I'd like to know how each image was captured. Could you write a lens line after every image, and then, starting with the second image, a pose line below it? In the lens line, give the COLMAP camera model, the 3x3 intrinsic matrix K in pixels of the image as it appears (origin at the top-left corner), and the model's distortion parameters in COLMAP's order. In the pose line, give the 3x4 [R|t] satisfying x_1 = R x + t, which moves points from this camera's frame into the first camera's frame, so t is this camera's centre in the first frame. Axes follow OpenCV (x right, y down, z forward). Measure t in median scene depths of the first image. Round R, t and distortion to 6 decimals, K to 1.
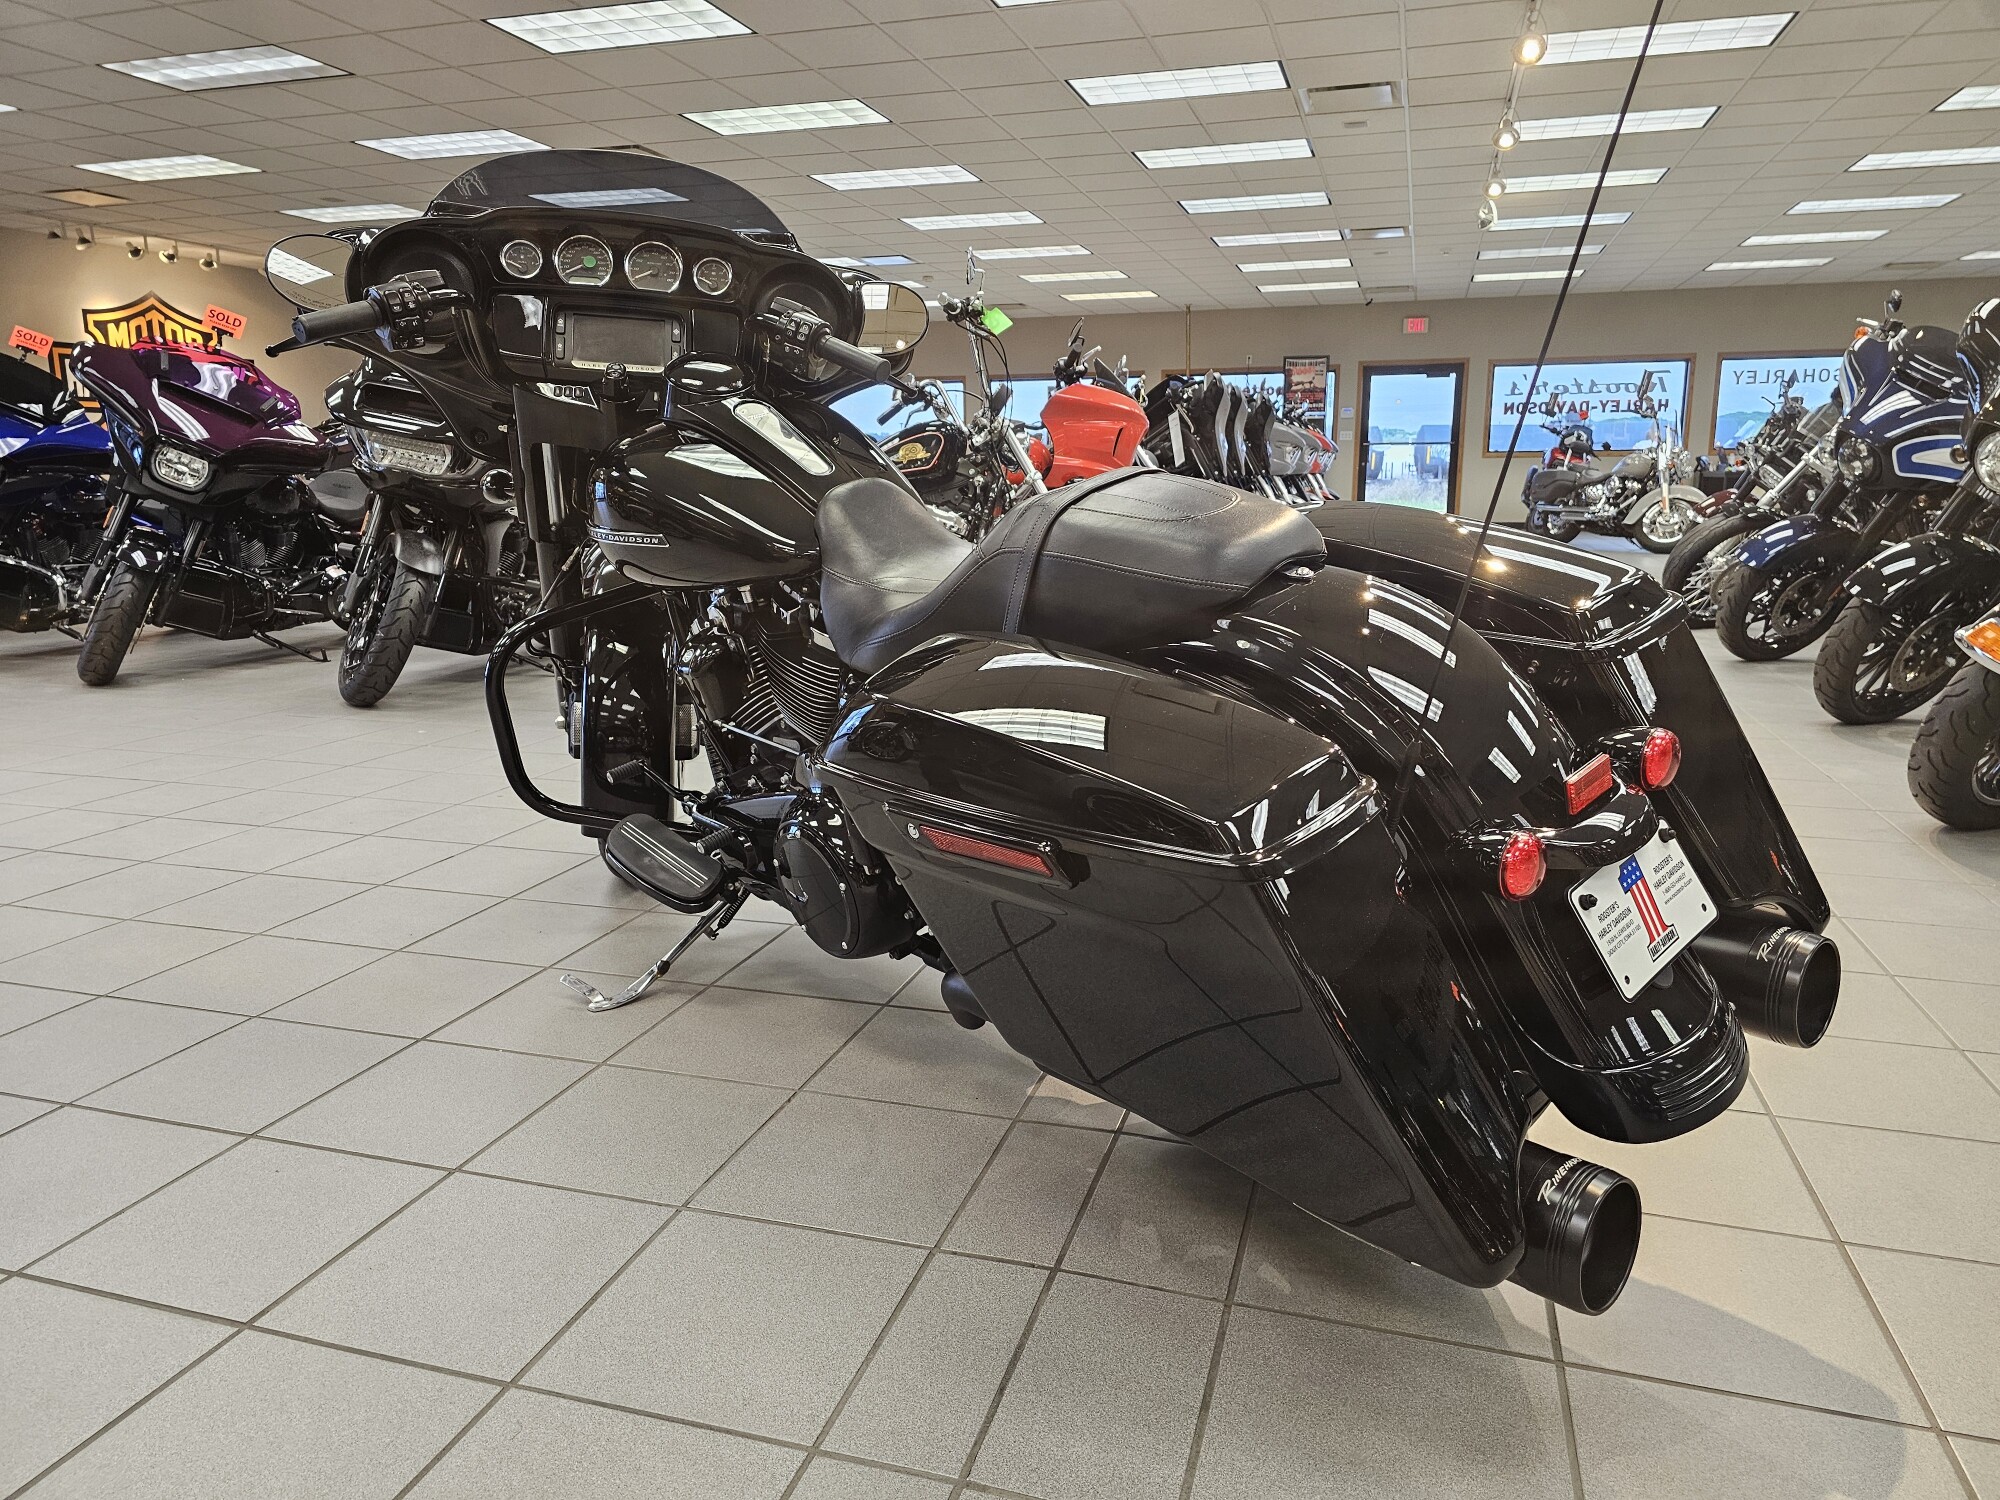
lens RADIAL K [[1351.9, 0, 1001.6], [0, 1351.9, 735.9], [0, 0, 1]] dist [0.035251, -0.033306]
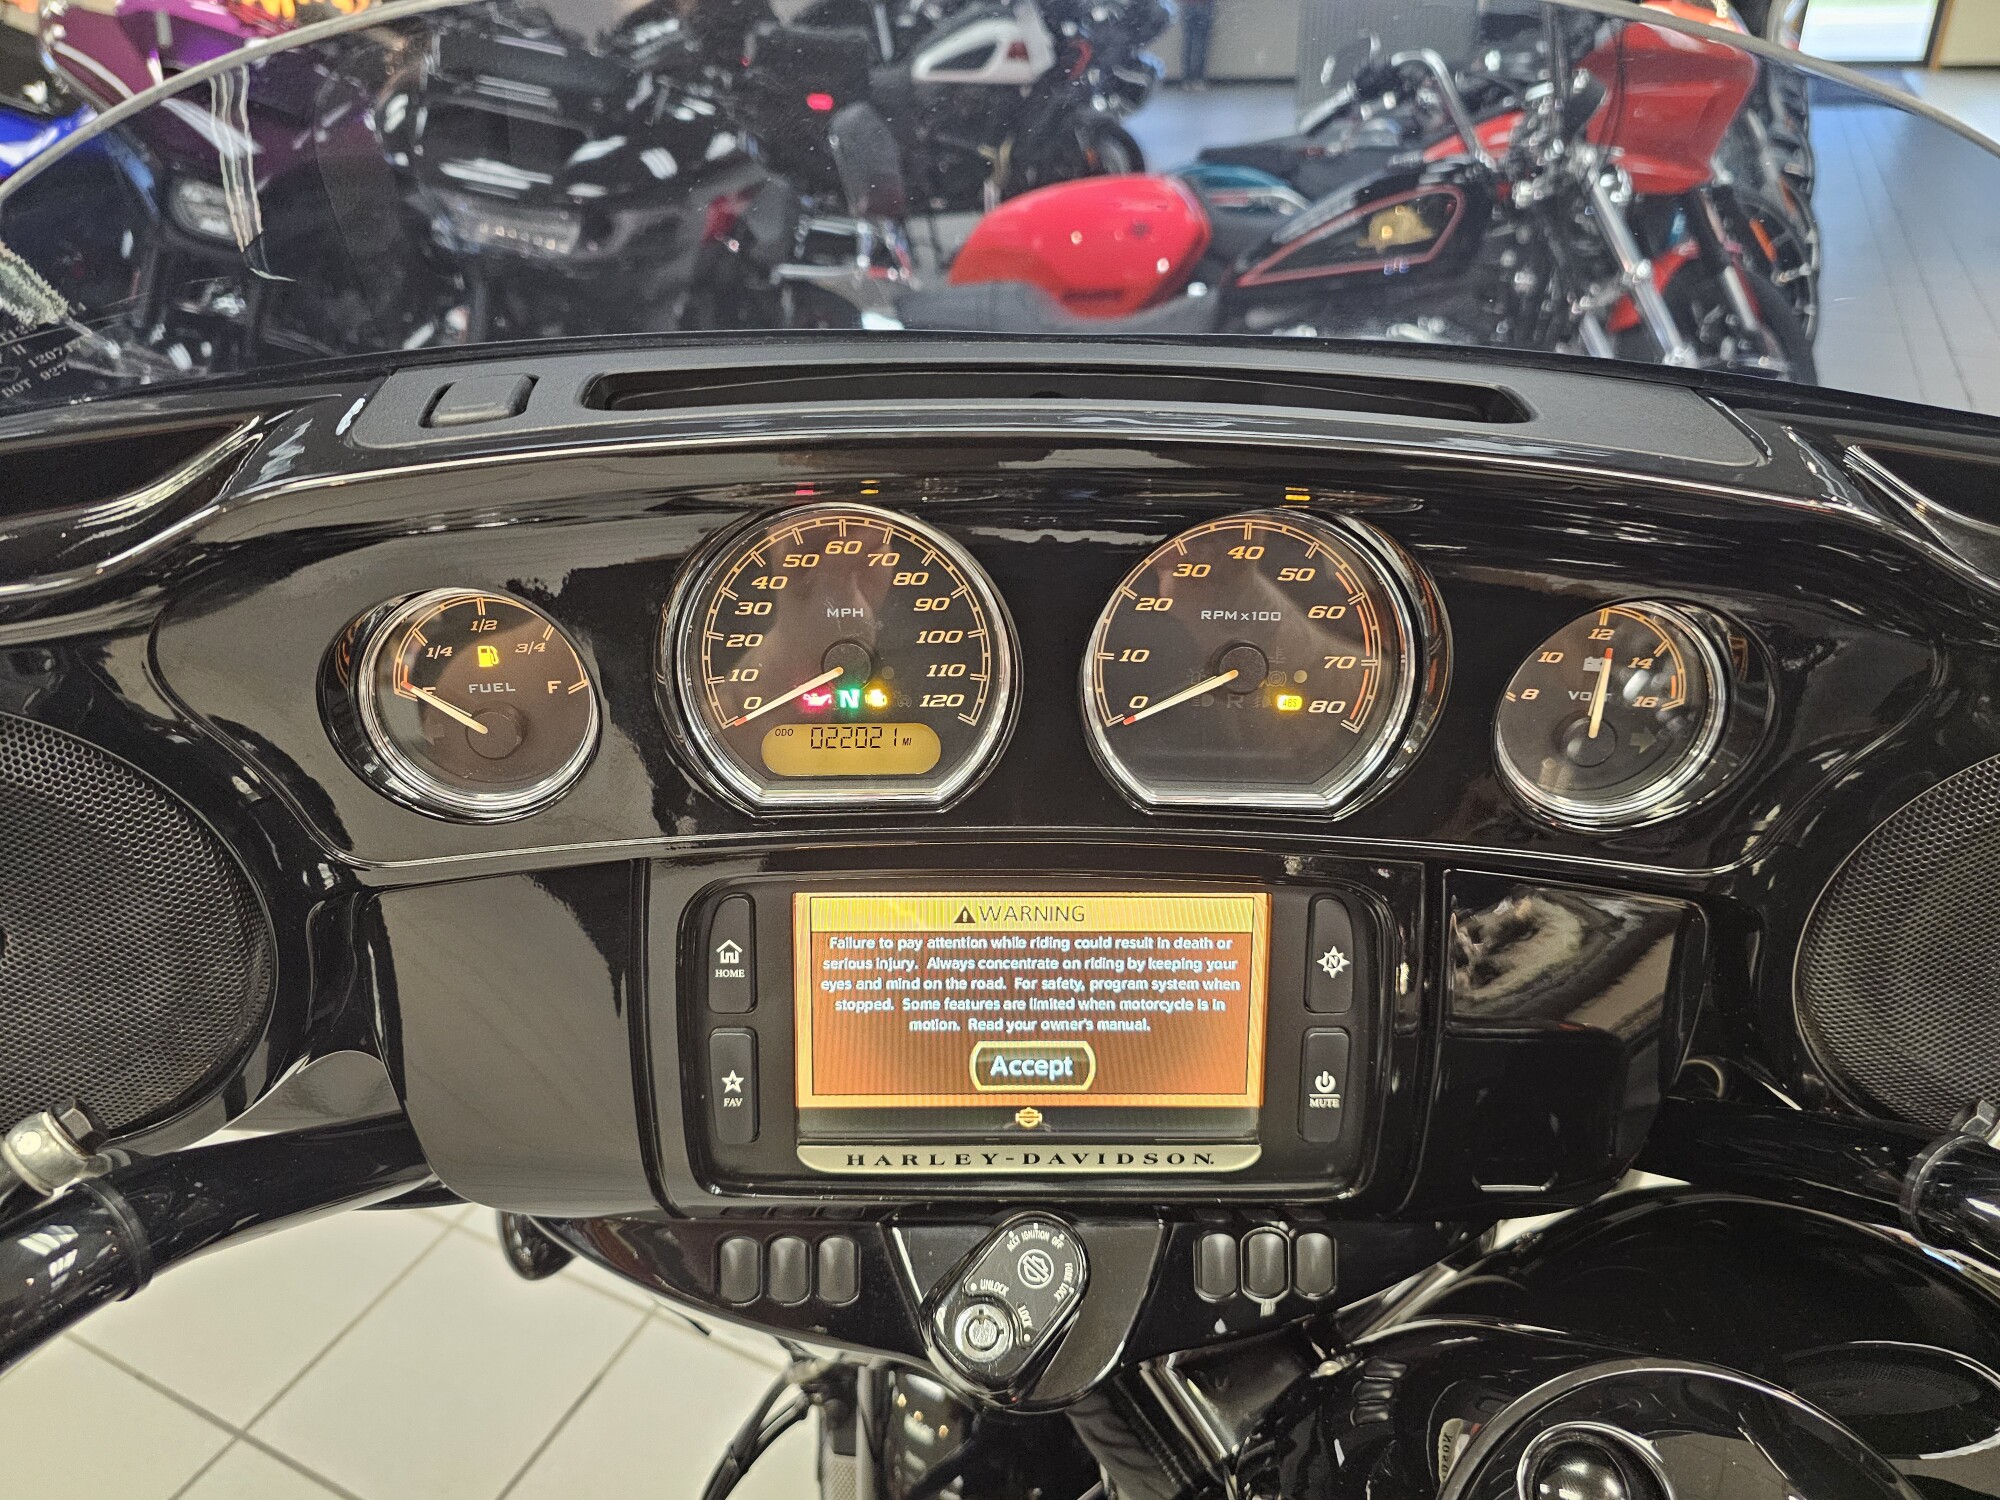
lens RADIAL K [[1351.9, 0, 959.8], [0, 1351.9, 780.3], [0, 0, 1]] dist [0.035251, -0.033306]
pose [[0.983506, 0.060774, -0.170361, -0.072415], [0.001011, 0.940001, 0.341169, -0.106239], [0.180873, -0.335714, 0.924435, 0.231488]]
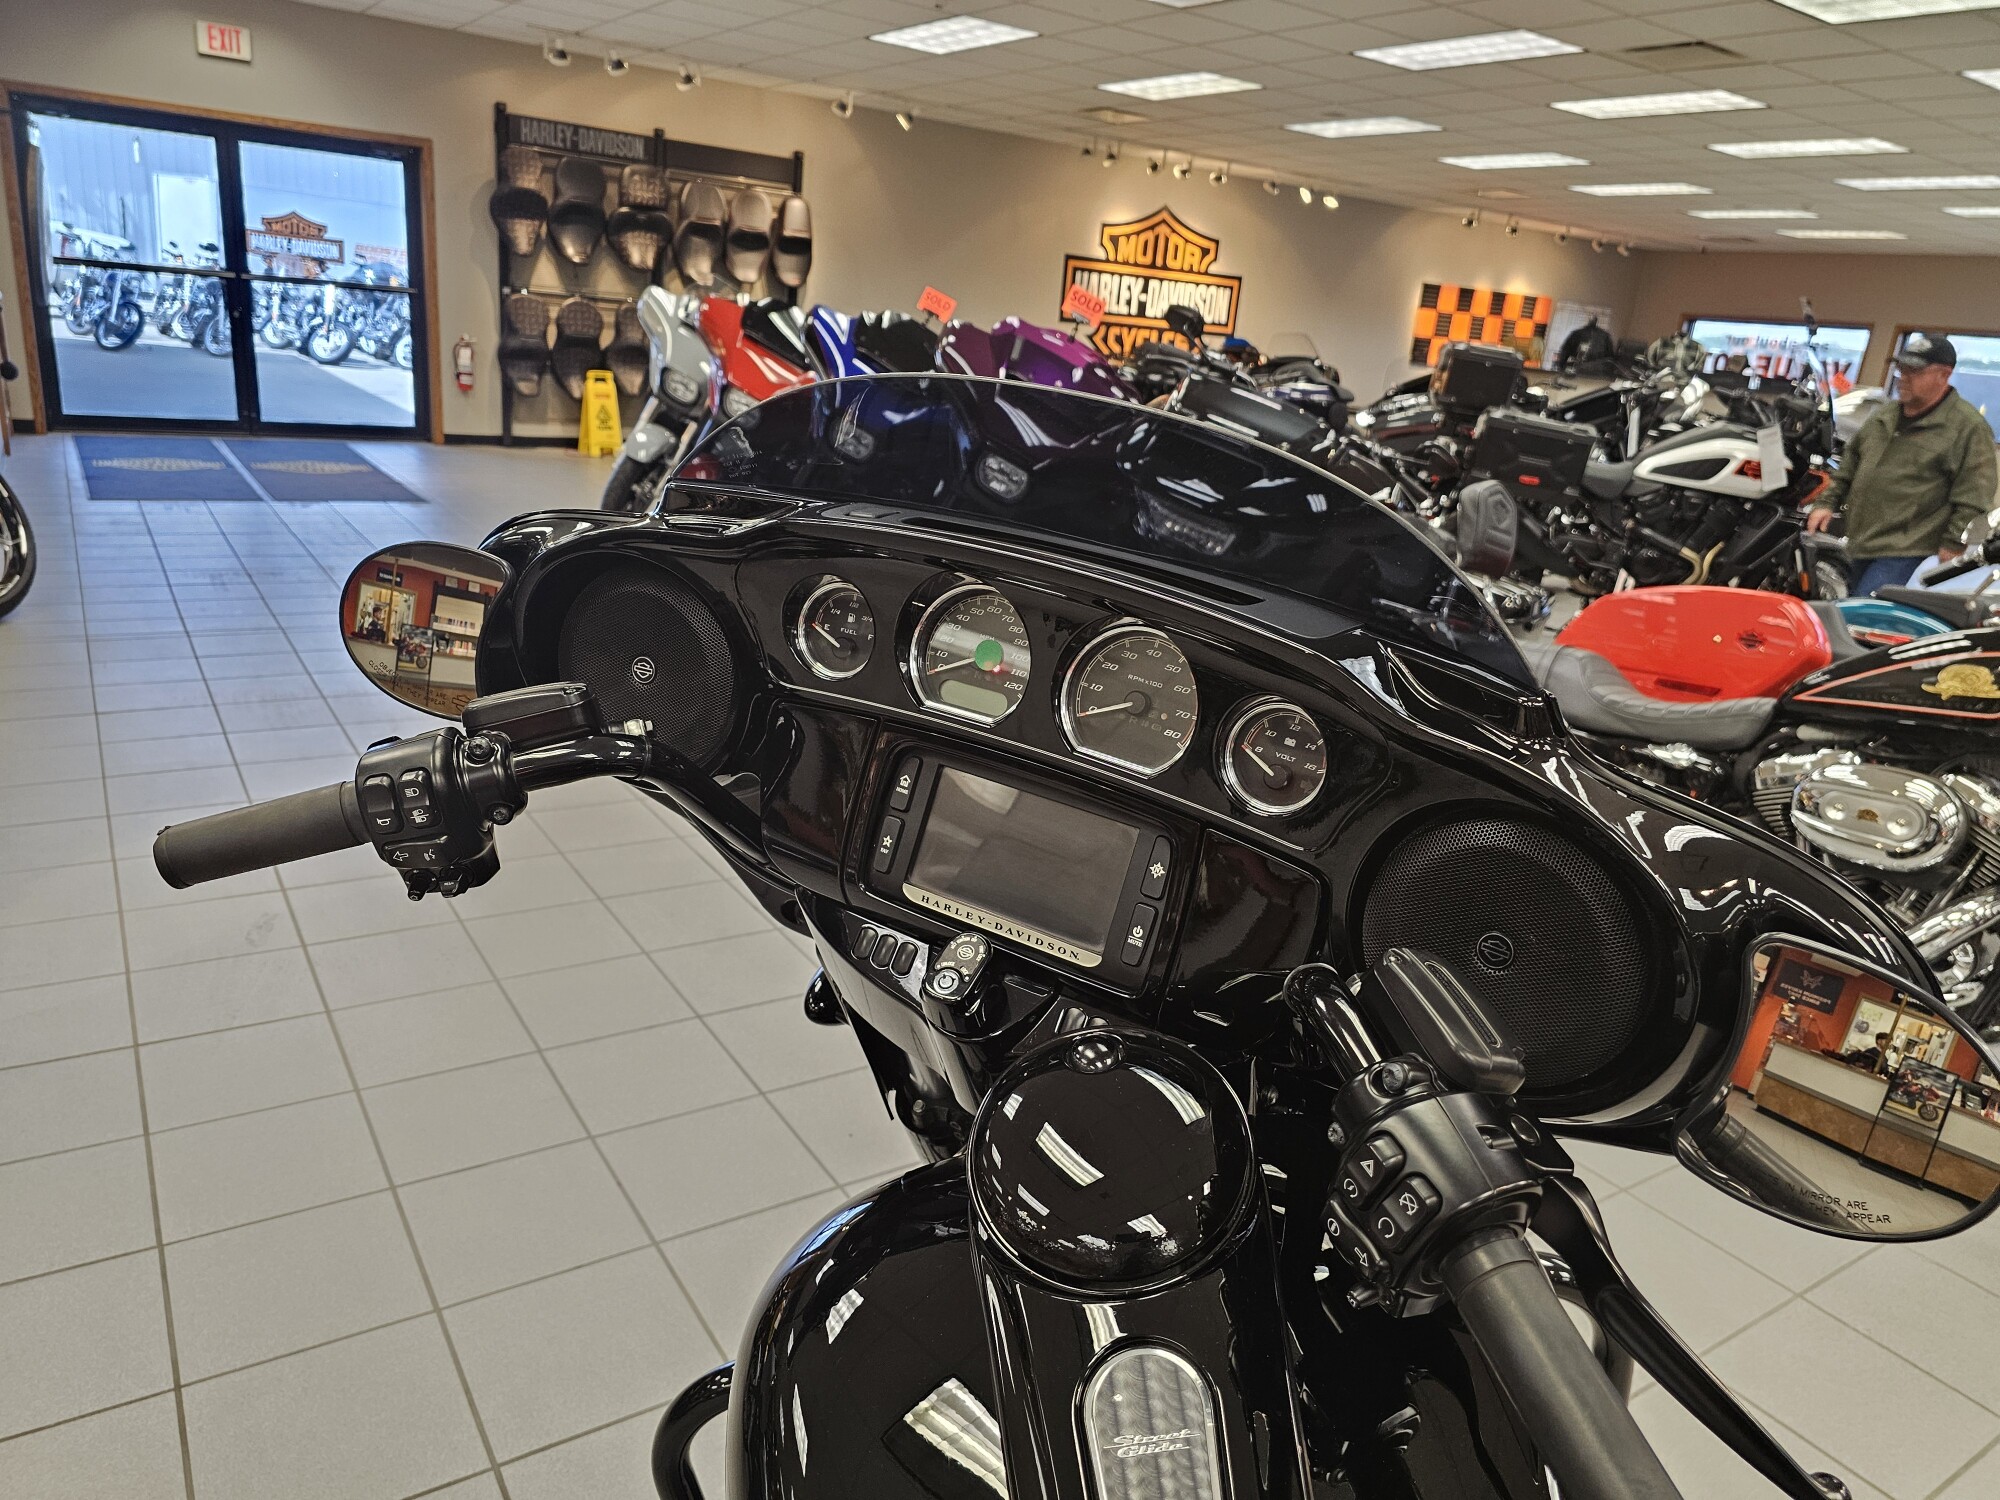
lens RADIAL K [[1351.9, 0, 1008.0], [0, 1351.9, 763.4], [0, 0, 1]] dist [0.035251, -0.033306]
pose [[0.767253, 0.268398, -0.582481, -0.019152], [-0.212174, 0.963305, 0.164397, -0.104550], [0.605231, -0.002547, 0.796046, 0.191701]]
